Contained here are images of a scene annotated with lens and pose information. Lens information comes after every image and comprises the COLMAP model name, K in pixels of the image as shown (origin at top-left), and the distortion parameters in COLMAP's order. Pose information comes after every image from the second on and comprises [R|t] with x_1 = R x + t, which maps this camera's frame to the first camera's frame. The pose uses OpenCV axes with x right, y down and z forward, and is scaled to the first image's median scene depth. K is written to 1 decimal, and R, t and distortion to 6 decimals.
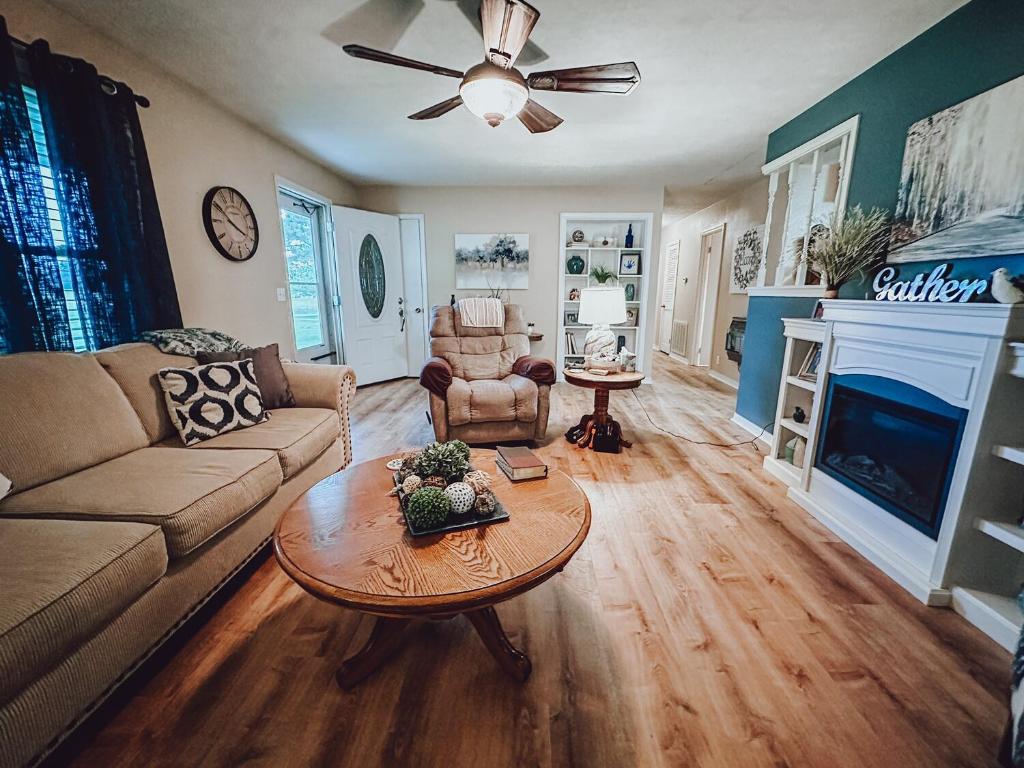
lens RADIAL K [[424.8, 0, 512.0], [0, 424.8, 384.0], [0, 0, 1]] dist [-0.000967, -0.000178]
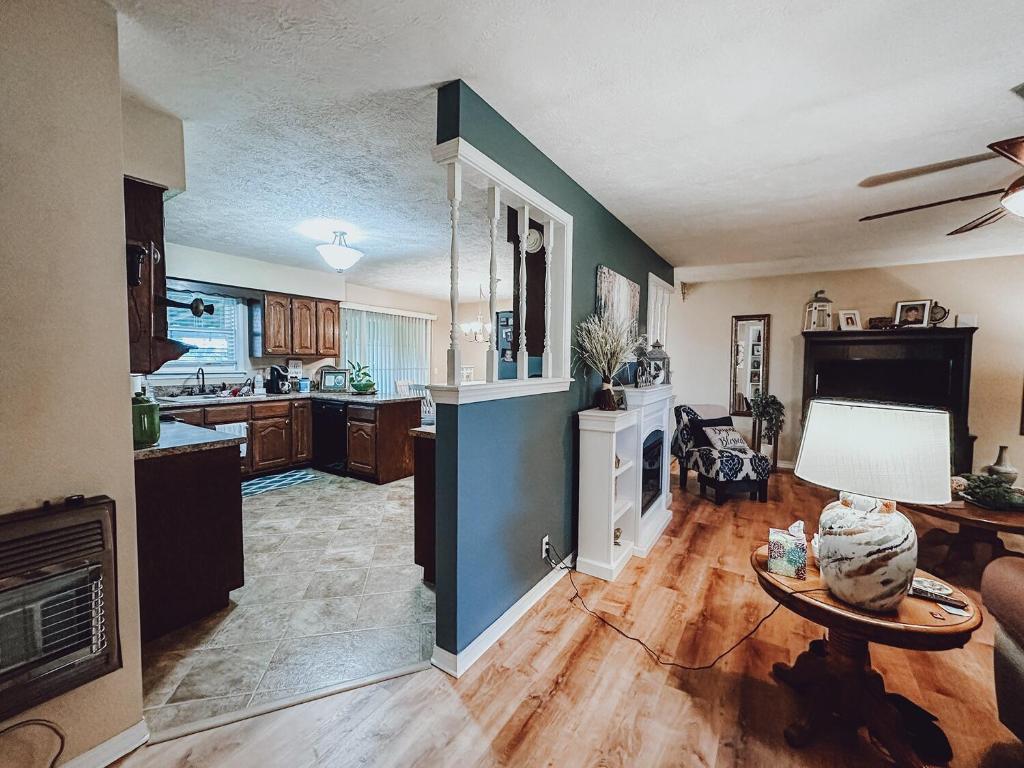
lens RADIAL K [[420.0, 0, 506.6], [0, 420.0, 383.9], [0, 0, 1]] dist [-0.001097, -0.000131]
pose [[-0.863367, -0.040498, 0.502949, 0.465282], [0.093666, 0.966586, 0.238619, -0.544874], [-0.495807, 0.253125, -0.830725, 2.208334]]
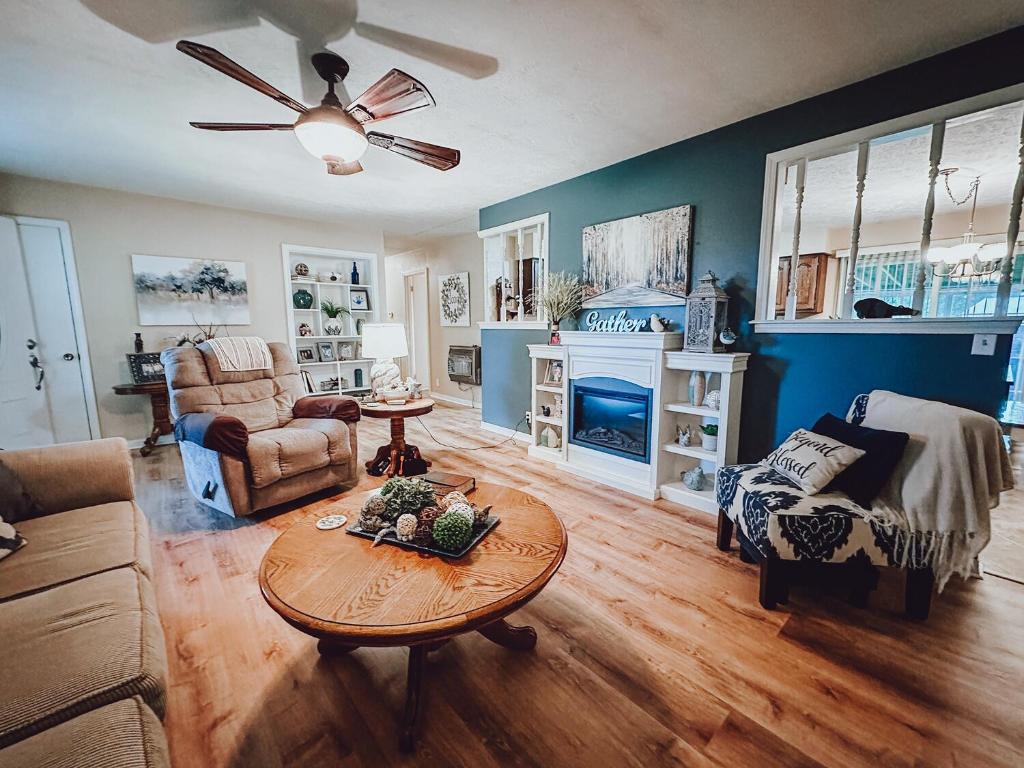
lens RADIAL K [[424.8, 0, 512.0], [0, 424.8, 384.0], [0, 0, 1]] dist [-0.000967, -0.000178]
pose [[0.718920, -0.106500, 0.686886, -0.443169], [0.156245, 0.987664, -0.010398, -0.024612], [-0.677305, 0.114798, 0.726691, 0.038942]]
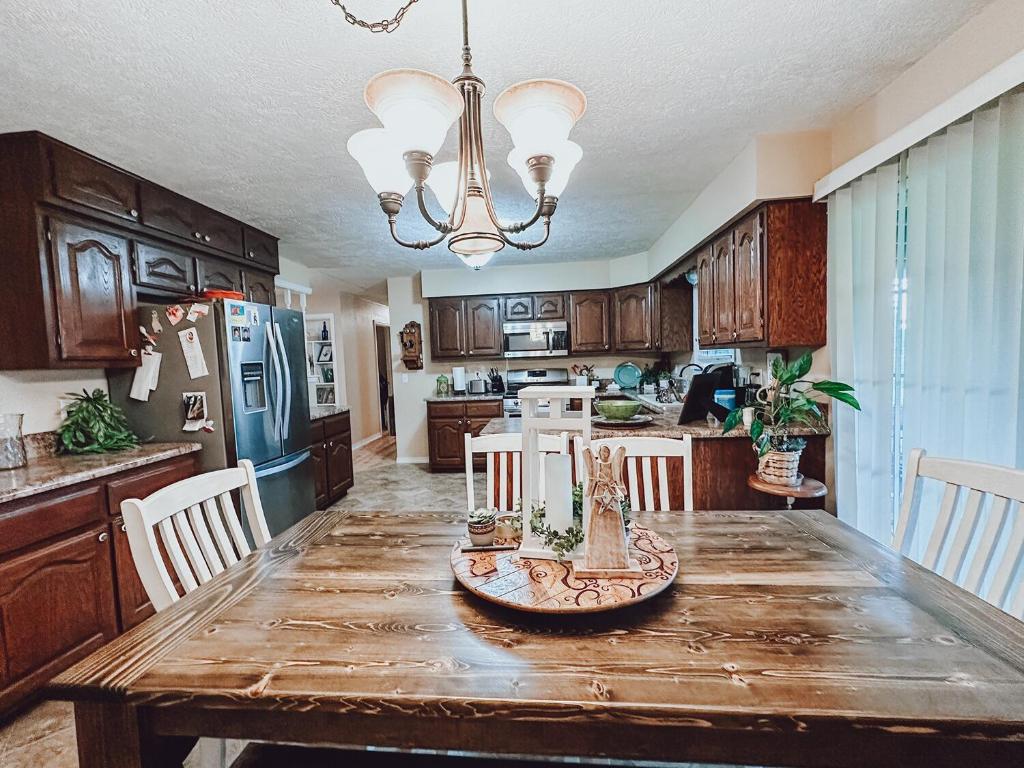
lens RADIAL K [[424.8, 0, 512.0], [0, 424.8, 384.0], [0, 0, 1]] dist [-0.000967, -0.000178]
pose [[0.998553, -0.038383, -0.037675, 2.038569], [0.032135, 0.987495, -0.154339, 0.035402], [0.043128, 0.152905, 0.987299, -0.432349]]
